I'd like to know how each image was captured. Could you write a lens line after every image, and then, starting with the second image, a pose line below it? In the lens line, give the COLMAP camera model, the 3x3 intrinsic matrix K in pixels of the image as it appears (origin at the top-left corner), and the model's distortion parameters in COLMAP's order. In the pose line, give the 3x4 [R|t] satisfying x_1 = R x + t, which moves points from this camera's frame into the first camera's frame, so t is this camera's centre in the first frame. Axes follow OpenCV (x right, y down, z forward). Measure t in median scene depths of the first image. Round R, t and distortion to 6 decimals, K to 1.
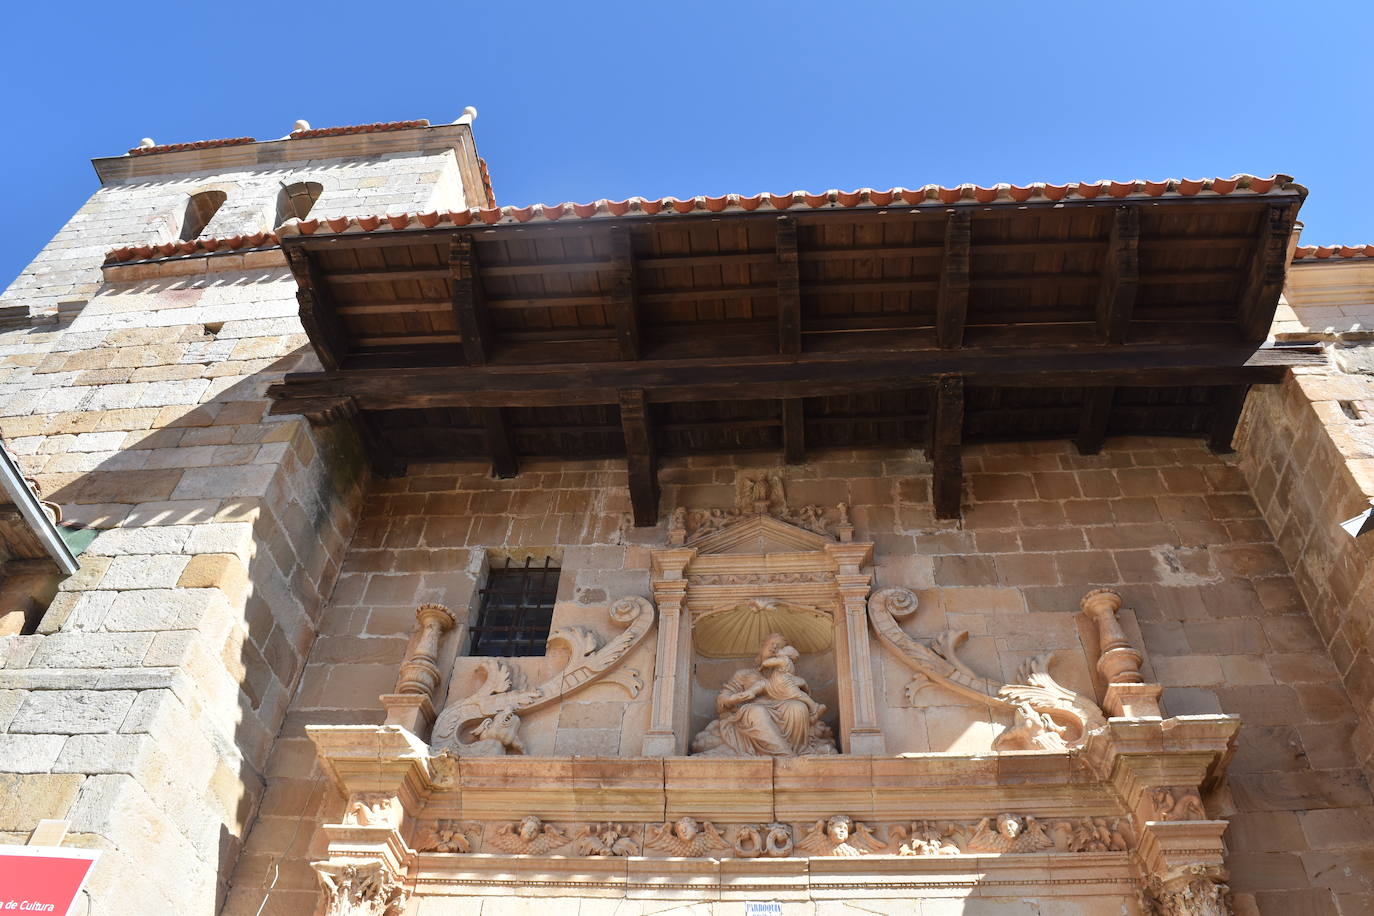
lens RADIAL K [[1078.8, 0, 679.1], [0, 1078.8, 455.9], [0, 0, 1]] dist [-0.096341, 0.023419]
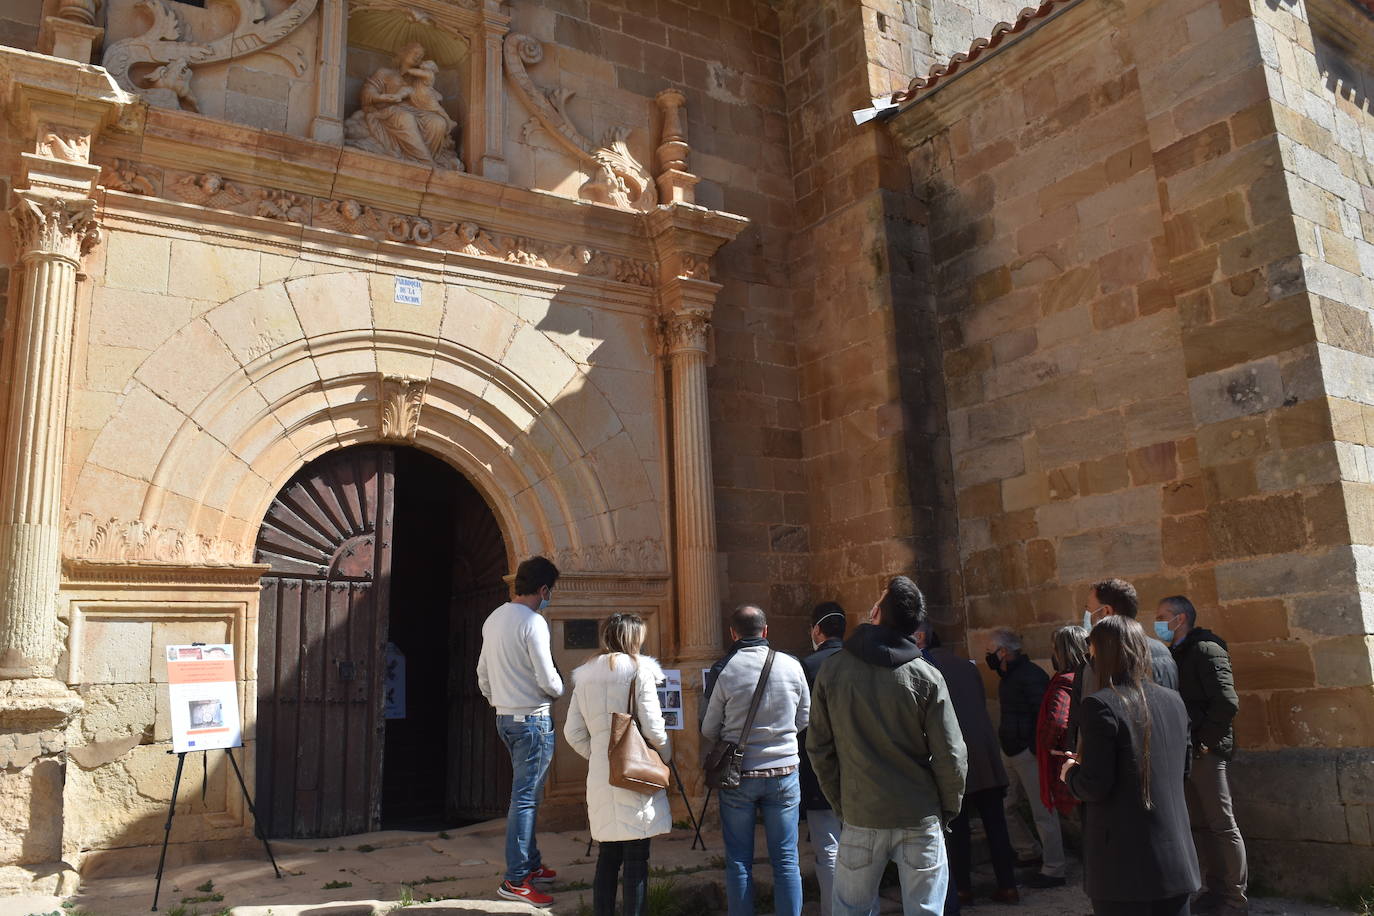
lens RADIAL K [[1078.8, 0, 679.1], [0, 1078.8, 455.9], [0, 0, 1]] dist [-0.096341, 0.023419]
pose [[0.775022, 0.040595, 0.630629, -0.414695], [-0.407053, 0.795400, 0.449052, -0.107912], [-0.483373, -0.604724, 0.632977, -0.094865]]
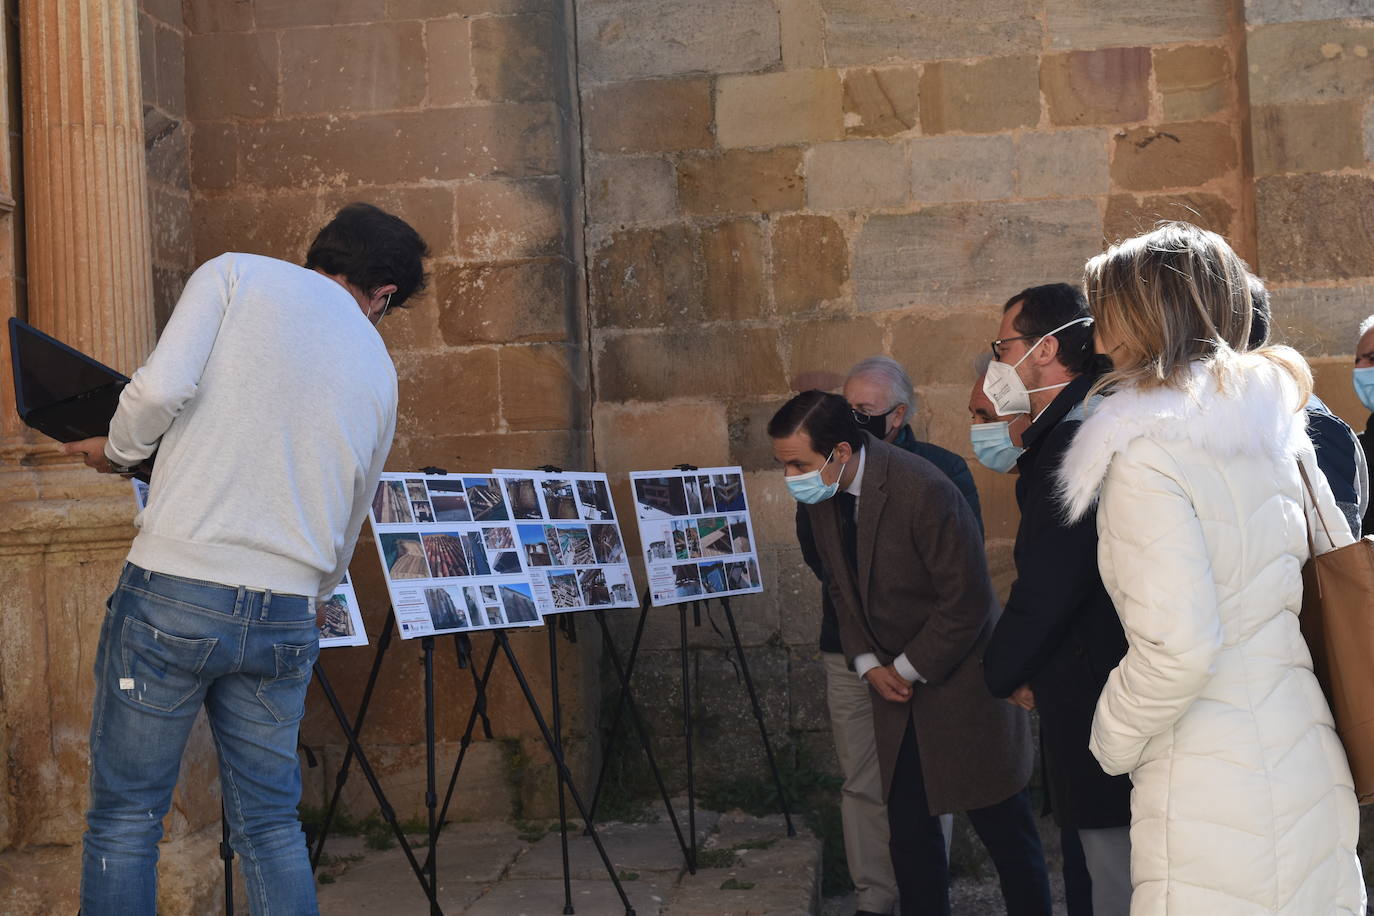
lens RADIAL K [[2010.1, 0, 687.0], [0, 2010.1, 458.0], [0, 0, 1]] dist [-0.018878, 0.019783]
pose [[0.001058, -0.049564, 0.998770, -0.400767], [-0.708552, 0.704754, 0.035725, 0.424890], [-0.705658, -0.707719, -0.034373, 0.390889]]
